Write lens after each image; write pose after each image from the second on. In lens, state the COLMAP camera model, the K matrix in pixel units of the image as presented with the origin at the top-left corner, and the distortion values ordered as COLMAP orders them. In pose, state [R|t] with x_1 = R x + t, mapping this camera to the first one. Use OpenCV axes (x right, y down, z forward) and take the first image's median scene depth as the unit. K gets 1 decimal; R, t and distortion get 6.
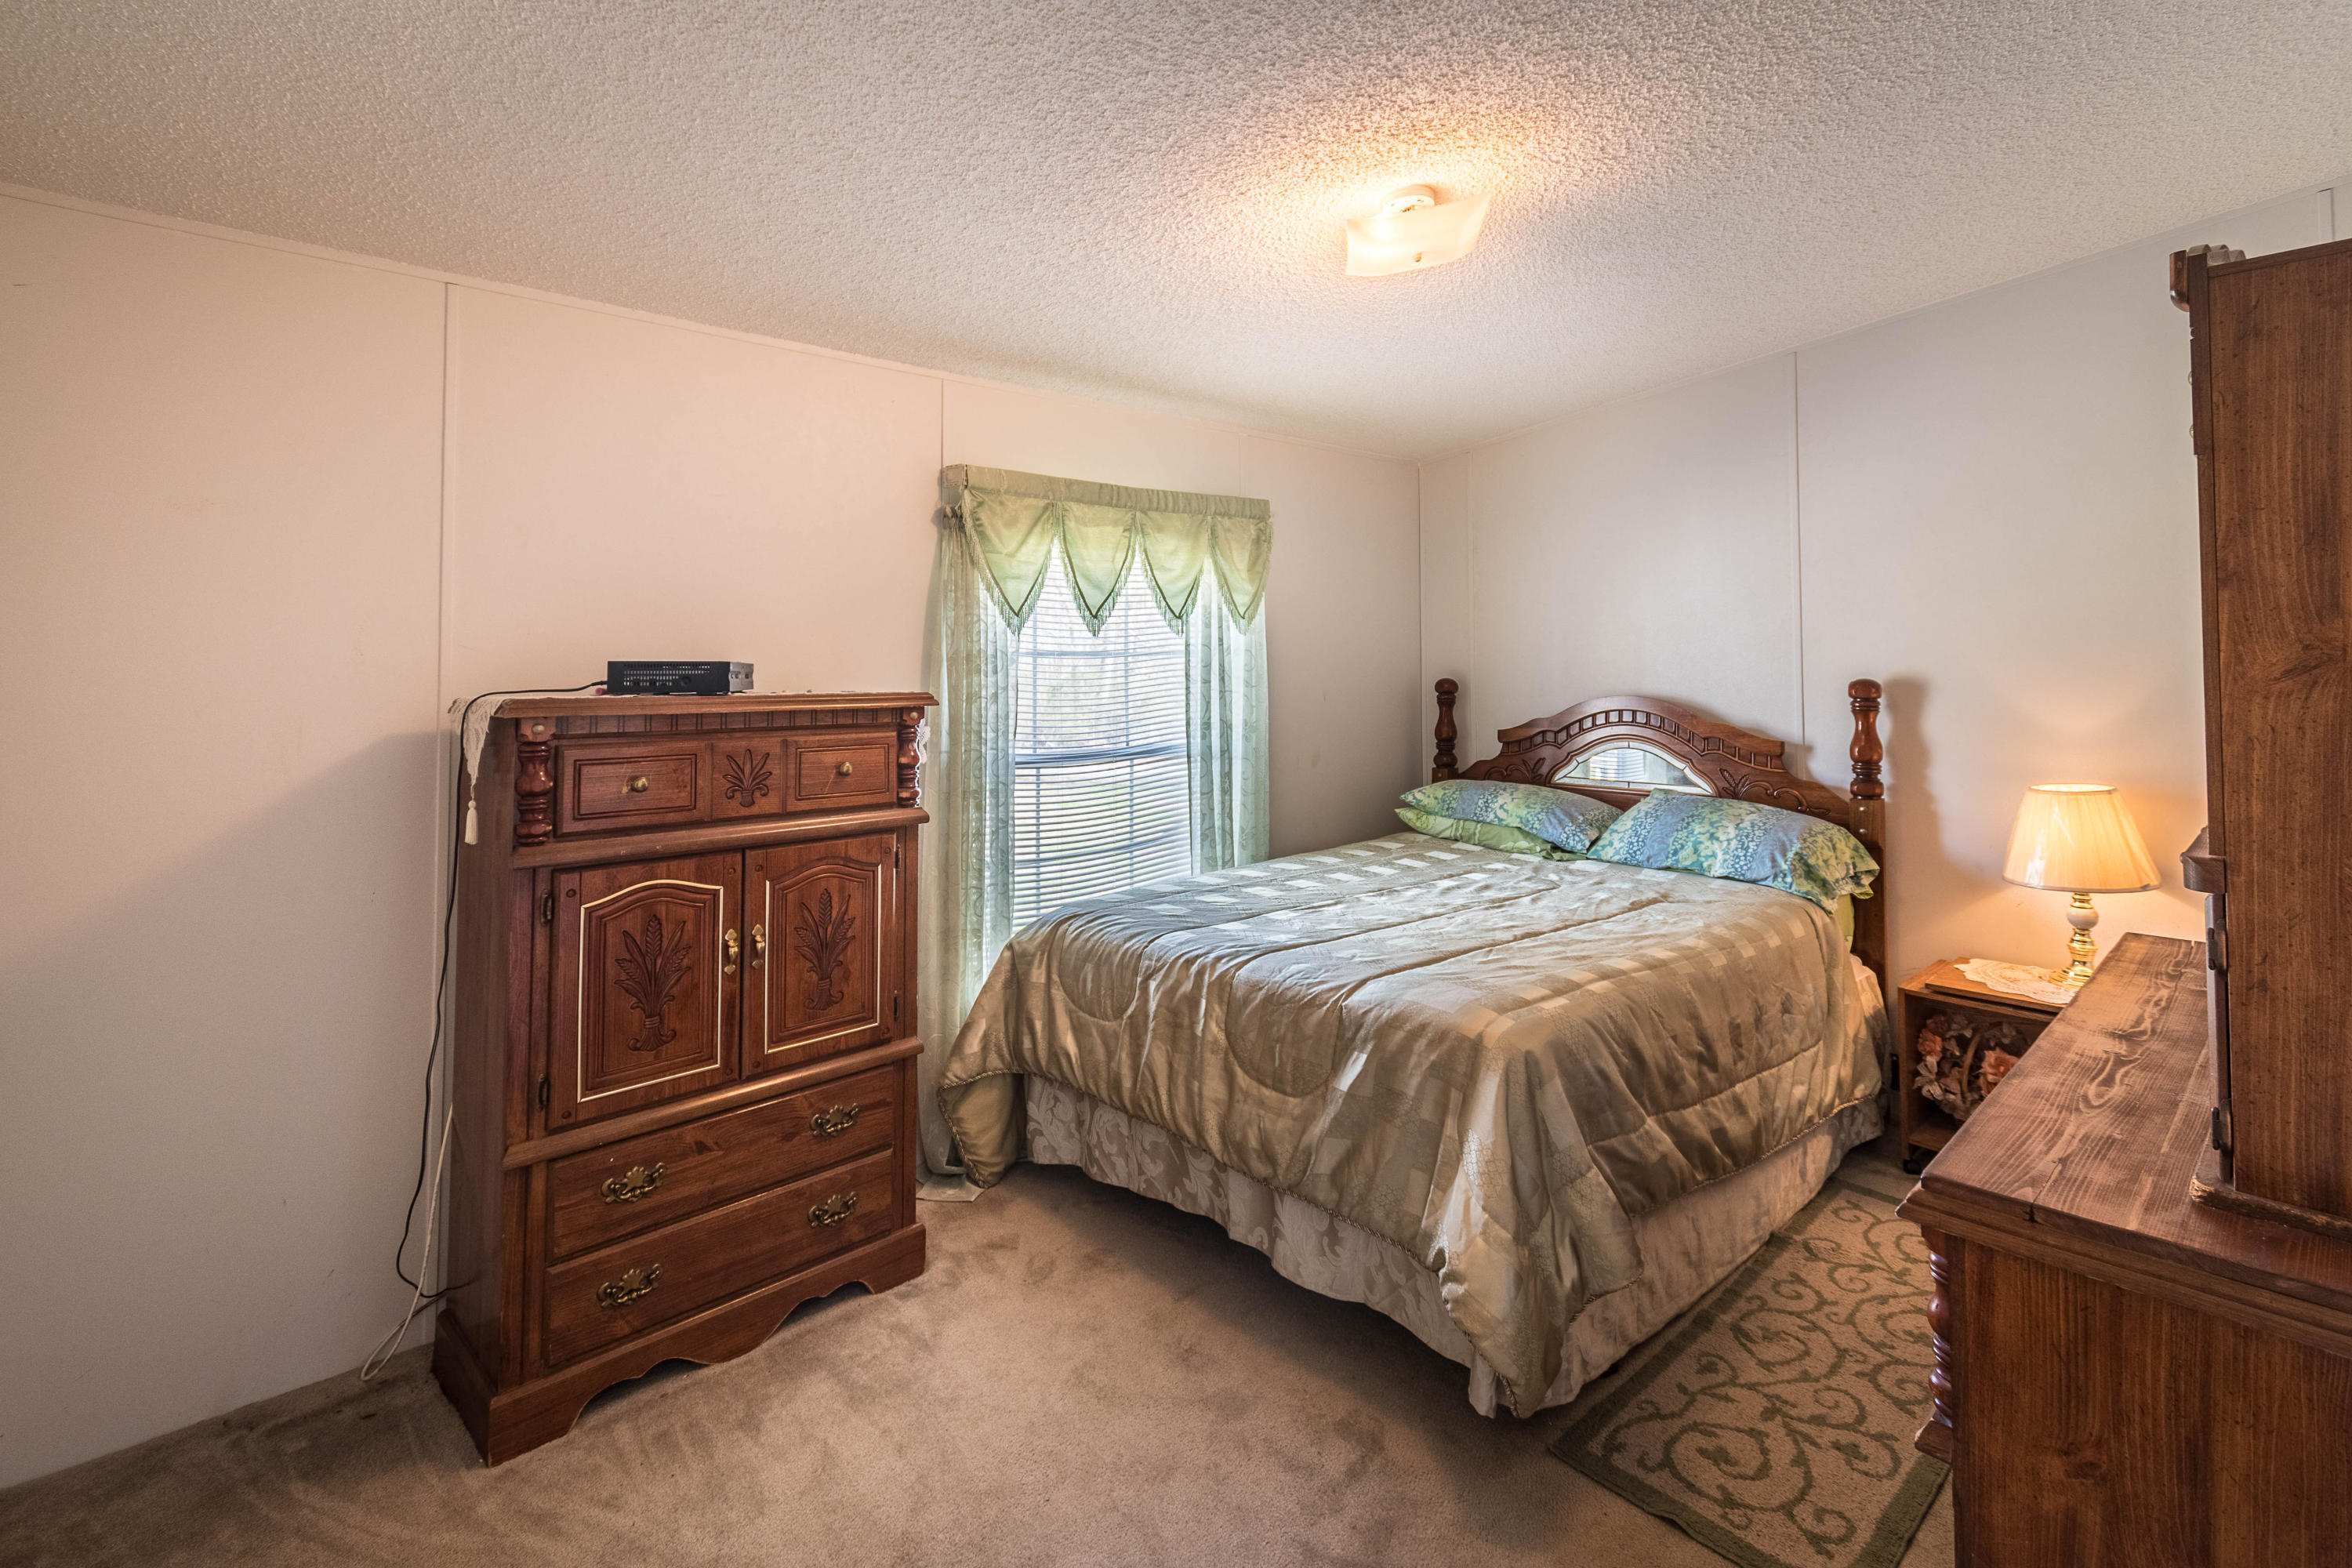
lens RADIAL K [[1132.0, 0, 1190.2], [0, 1132.0, 633.1], [0, 0, 1]] dist [0.001432, -0.000157]
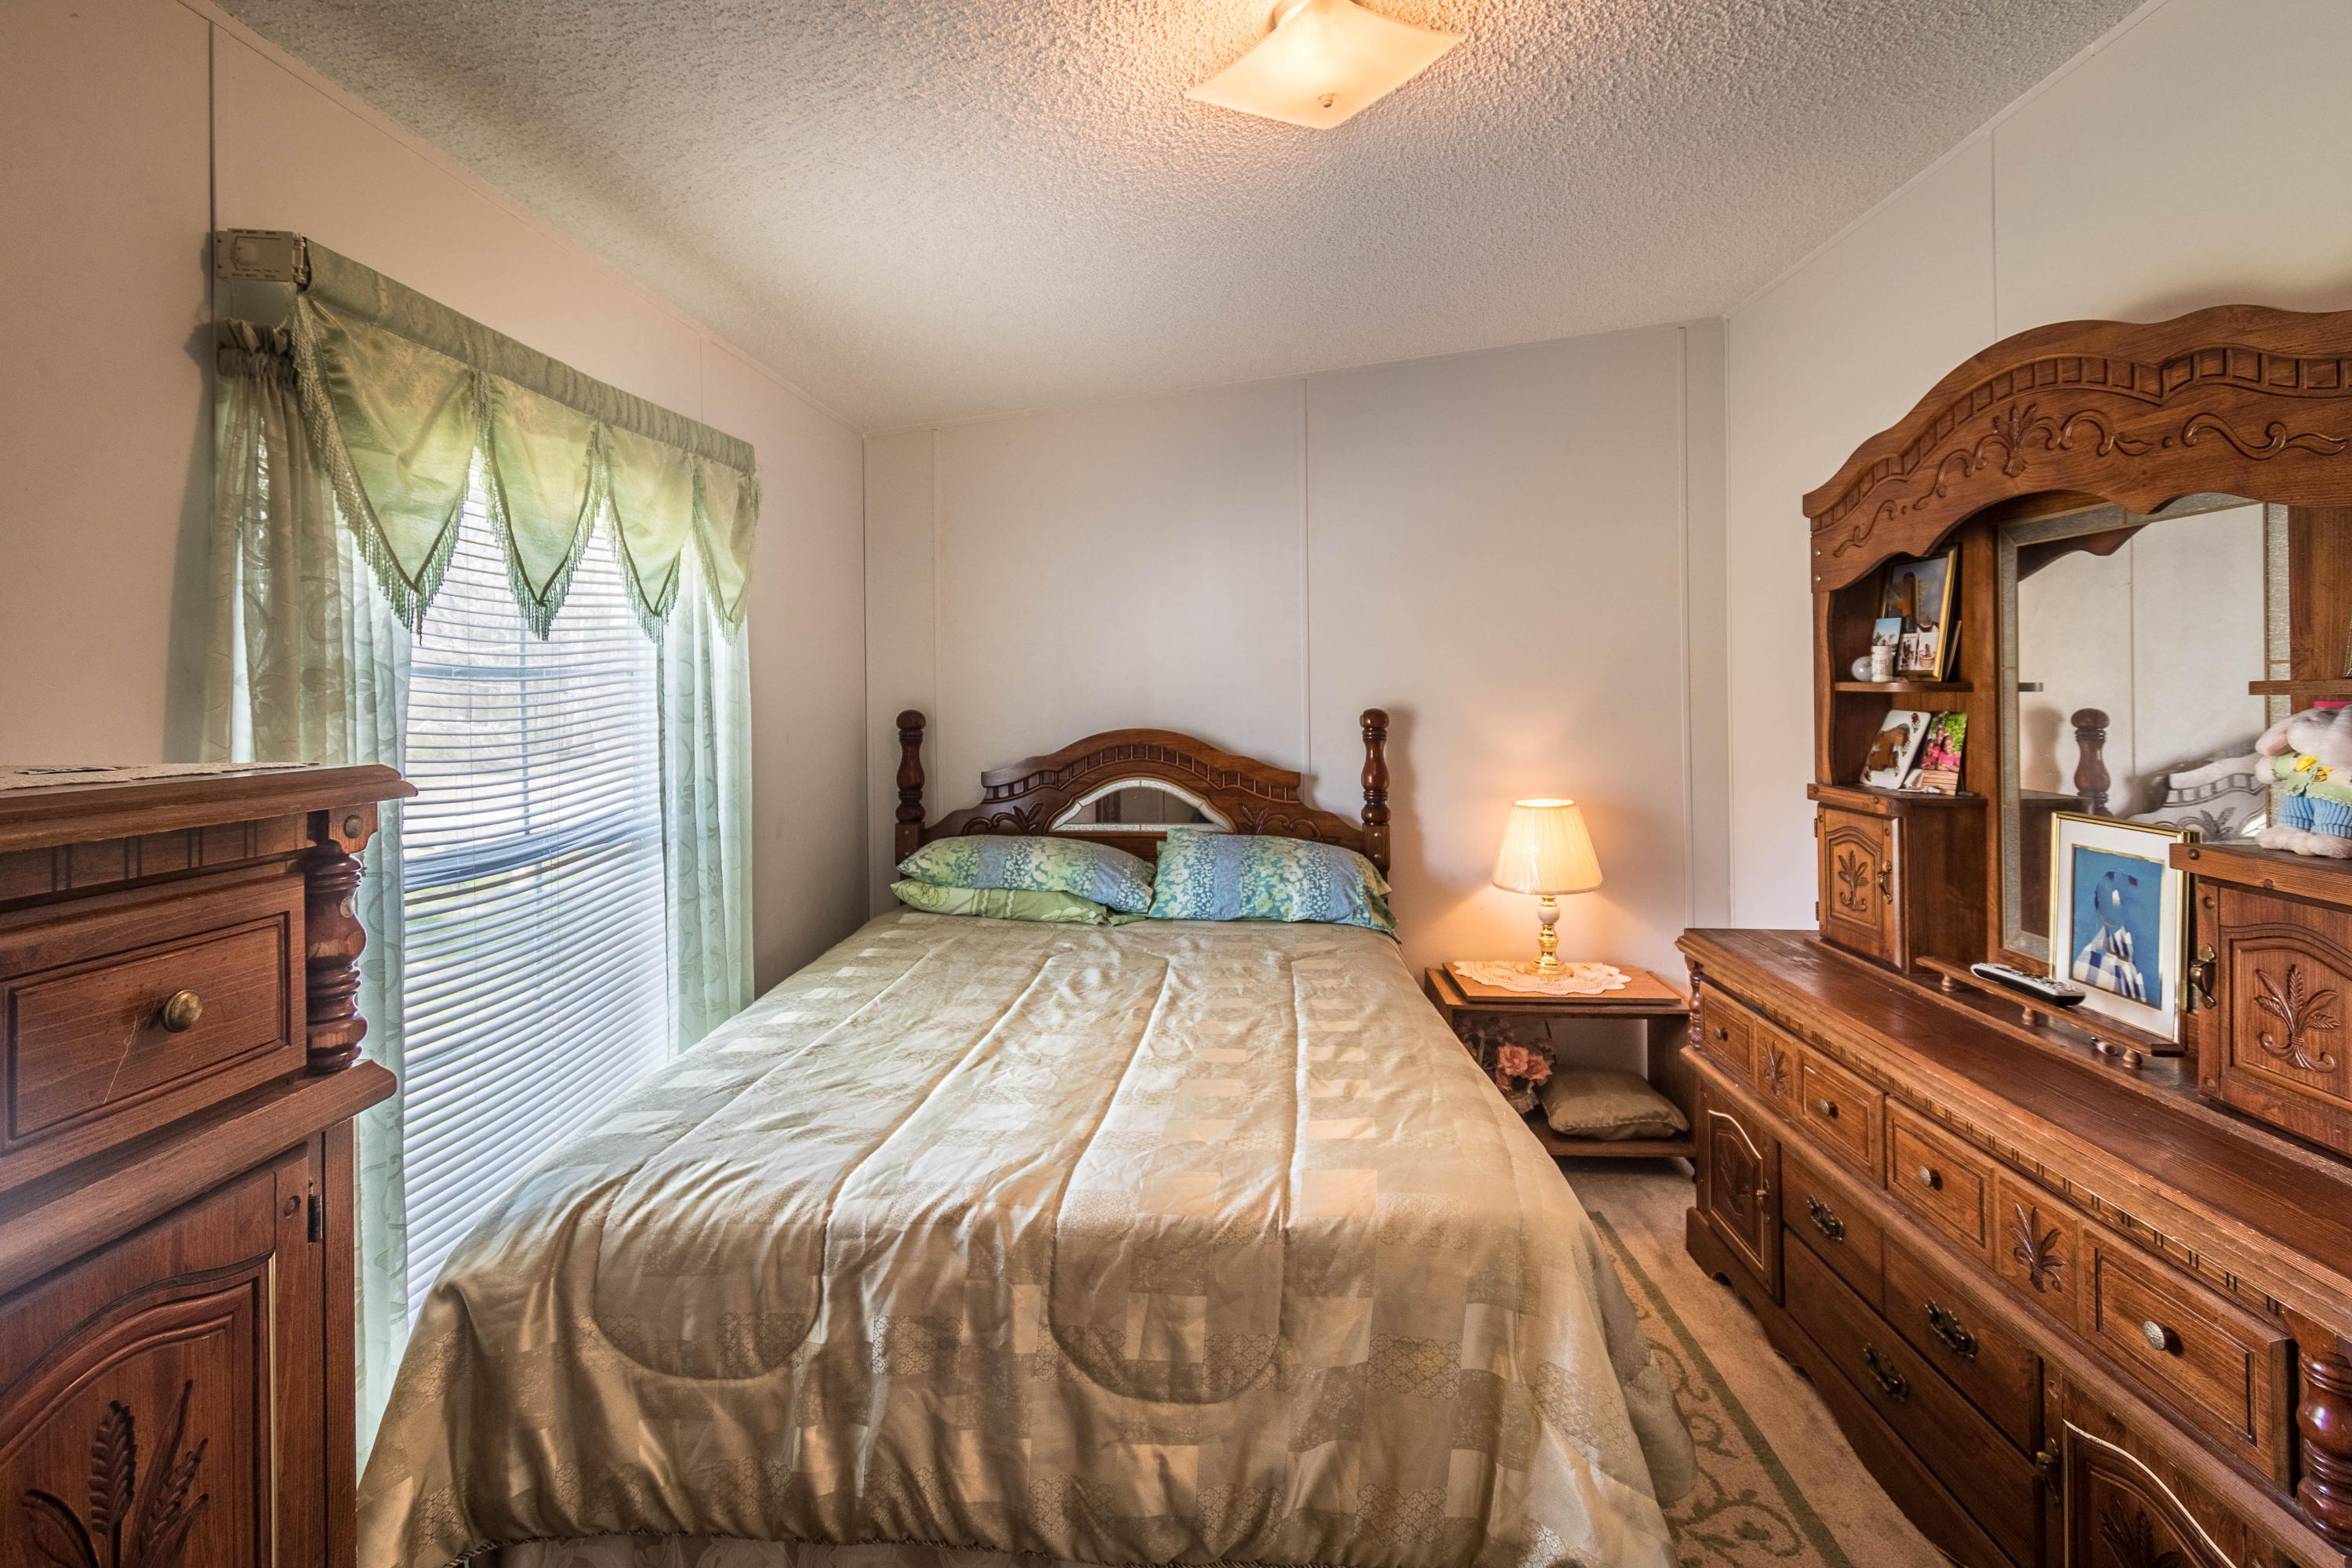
lens RADIAL K [[1096.9, 0, 1181.6], [0, 1096.9, 691.0], [0, 0, 1]] dist [0.002326, 0.000312]
pose [[0.710379, 0.004109, 0.703807, -0.241111], [-0.023337, 0.999571, 0.017720, 0.011143], [-0.703432, -0.029013, 0.710170, 0.426494]]
